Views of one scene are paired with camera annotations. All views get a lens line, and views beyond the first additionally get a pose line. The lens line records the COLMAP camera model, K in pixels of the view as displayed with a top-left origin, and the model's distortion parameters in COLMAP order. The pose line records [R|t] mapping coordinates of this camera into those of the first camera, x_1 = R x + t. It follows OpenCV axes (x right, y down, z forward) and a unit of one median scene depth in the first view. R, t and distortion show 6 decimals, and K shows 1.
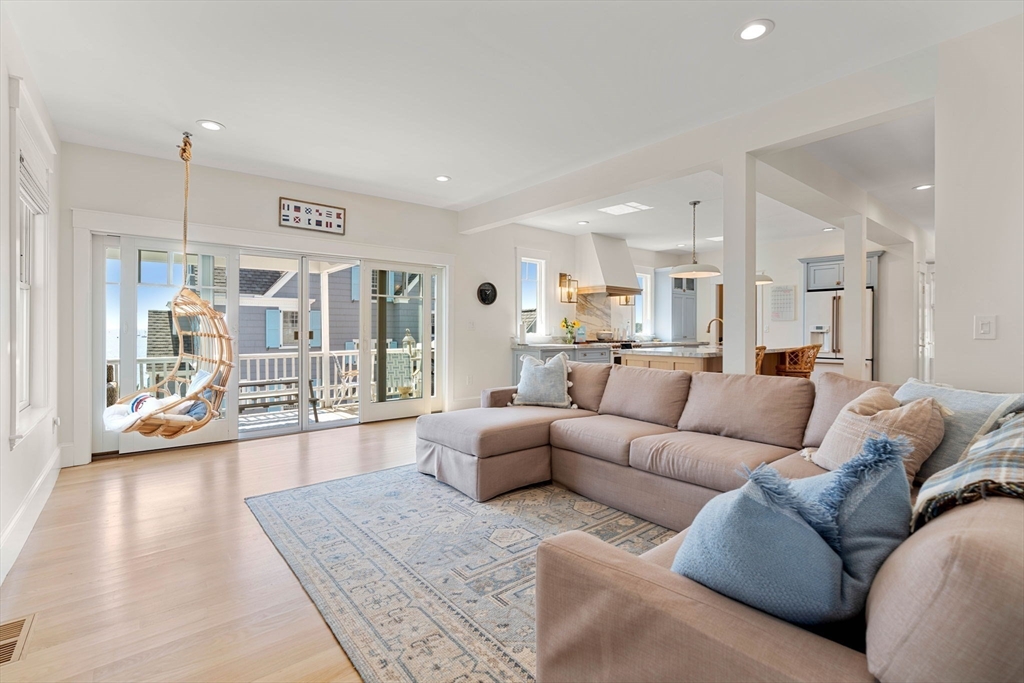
lens RADIAL K [[502.2, 0, 492.1], [0, 502.2, 336.1], [0, 0, 1]] dist [-0.003350, 0.000340]
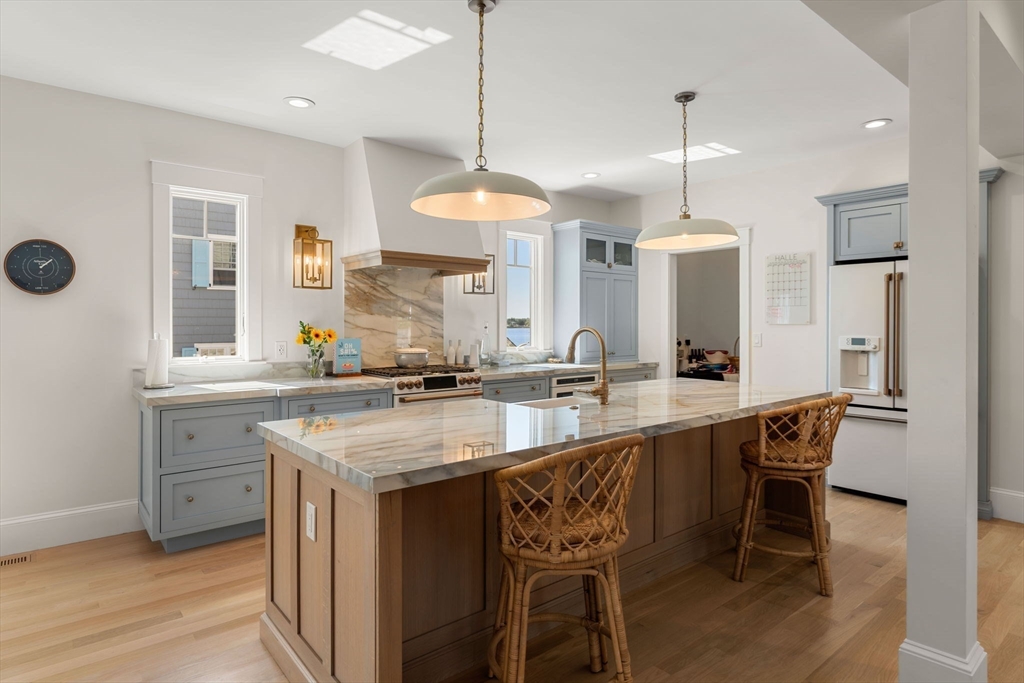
lens RADIAL K [[568.6, 0, 513.9], [0, 568.6, 326.2], [0, 0, 1]] dist [-0.003546, -0.000516]
pose [[0.999990, -0.001571, -0.004264, 0.336565], [0.001563, 0.999997, -0.001926, -0.030630], [0.004267, 0.001920, 0.999989, 0.473558]]
